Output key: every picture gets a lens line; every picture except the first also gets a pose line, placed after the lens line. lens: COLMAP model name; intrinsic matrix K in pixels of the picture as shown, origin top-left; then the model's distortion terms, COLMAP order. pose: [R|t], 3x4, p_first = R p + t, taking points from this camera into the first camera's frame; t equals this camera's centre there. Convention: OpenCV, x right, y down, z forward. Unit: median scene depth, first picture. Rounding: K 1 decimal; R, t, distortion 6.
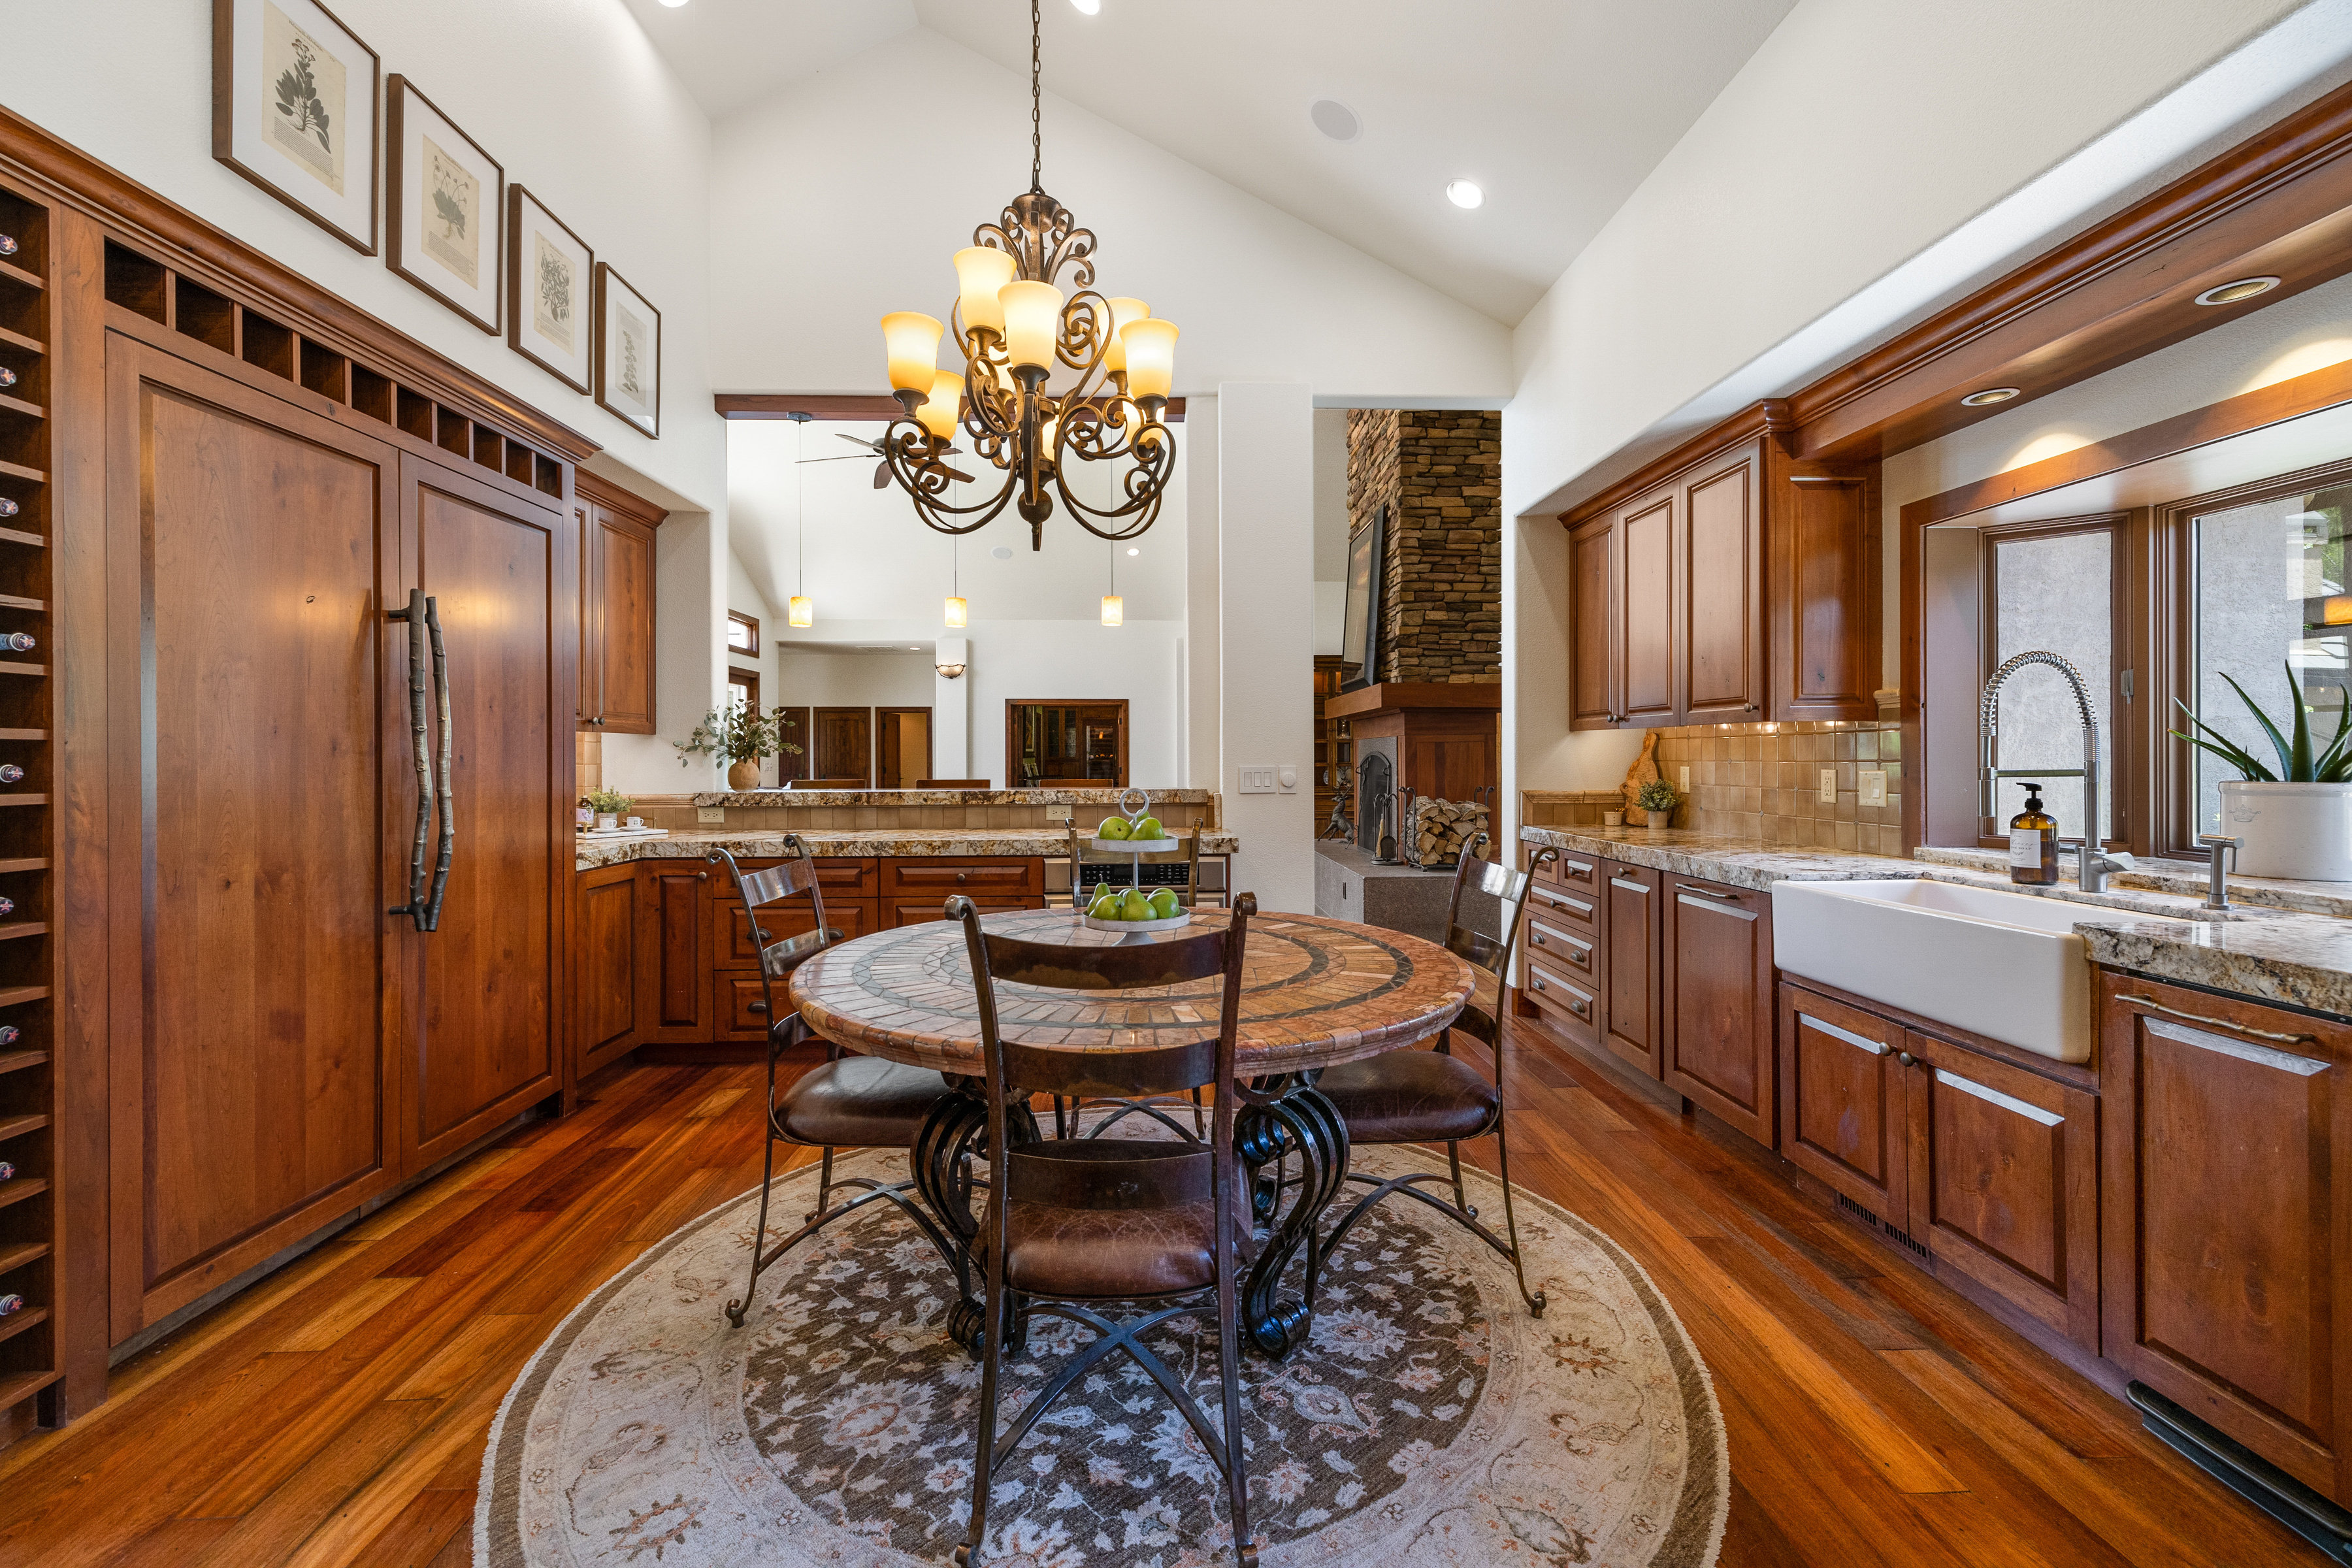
lens RADIAL K [[988.2, 0, 1173.8], [0, 988.2, 749.3], [0, 0, 1]] dist [0.001657, -0.000579]
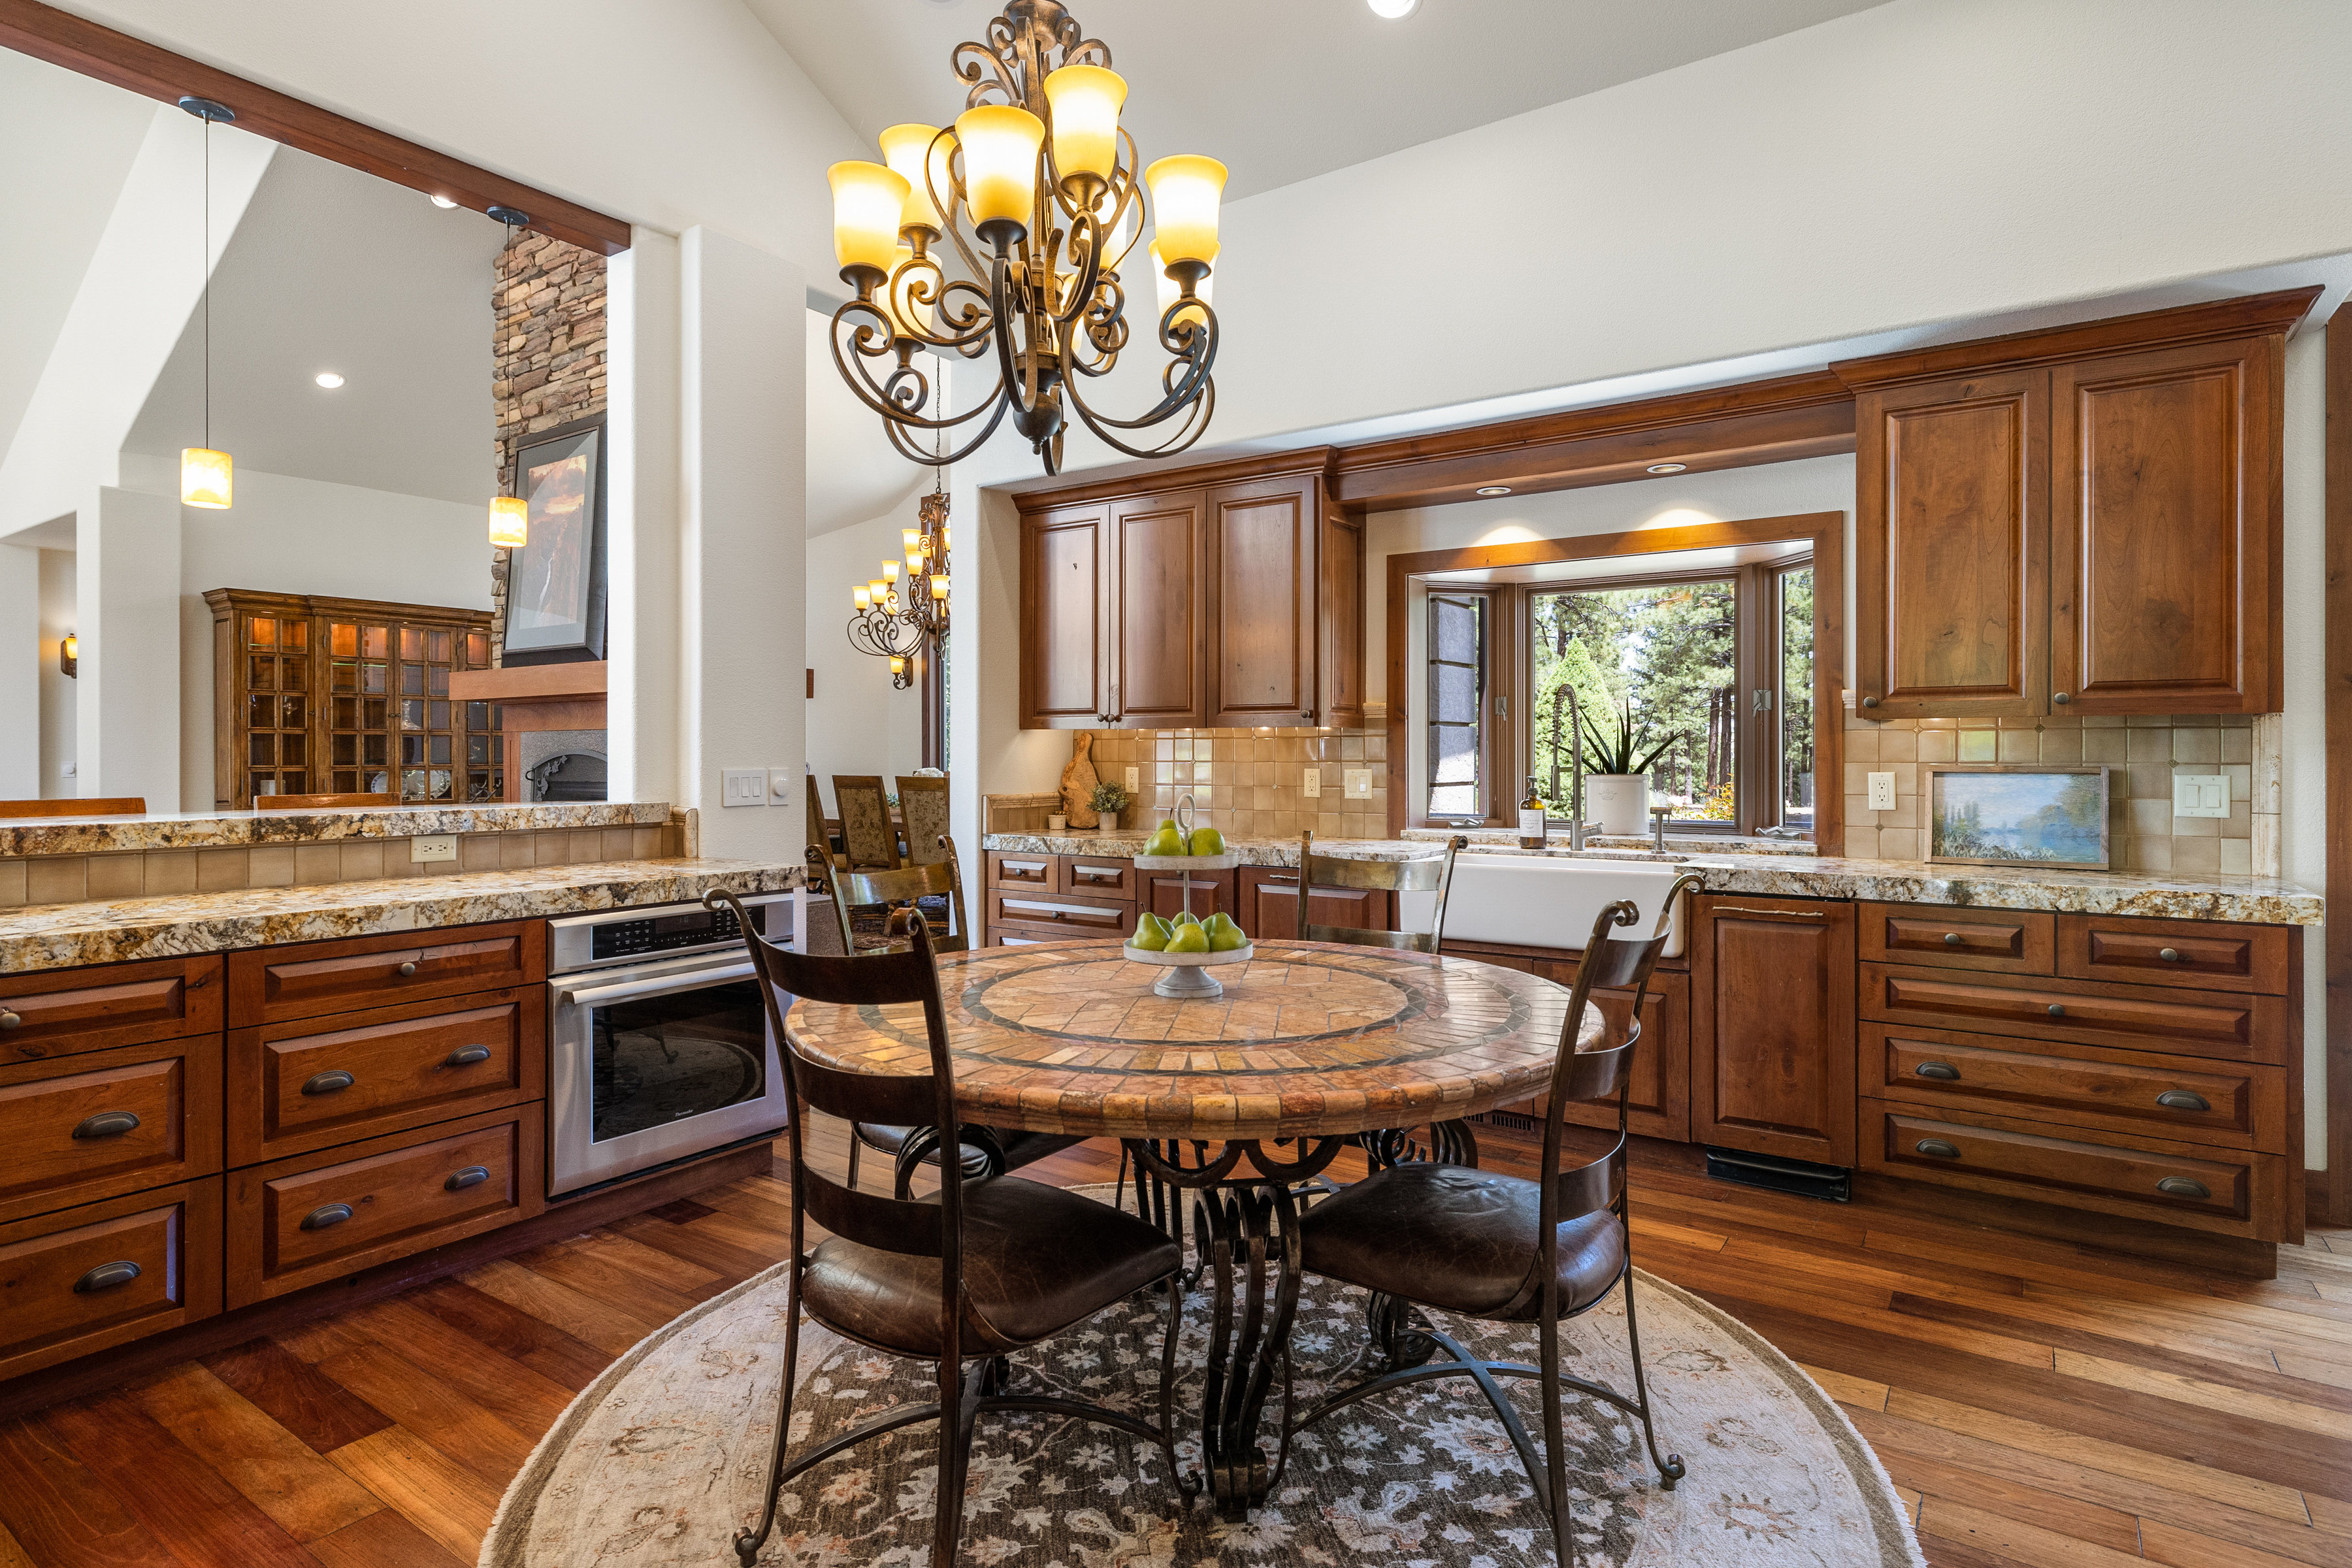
lens RADIAL K [[1234.0, 0, 1178.0], [0, 1234.0, 746.1], [0, 0, 1]] dist [0.003861, 0.000244]
pose [[0.590535, 0.010673, 0.806941, -0.624720], [-0.007969, 0.999941, -0.007394, 0.006127], [-0.806972, -0.002064, 0.590585, 0.280549]]
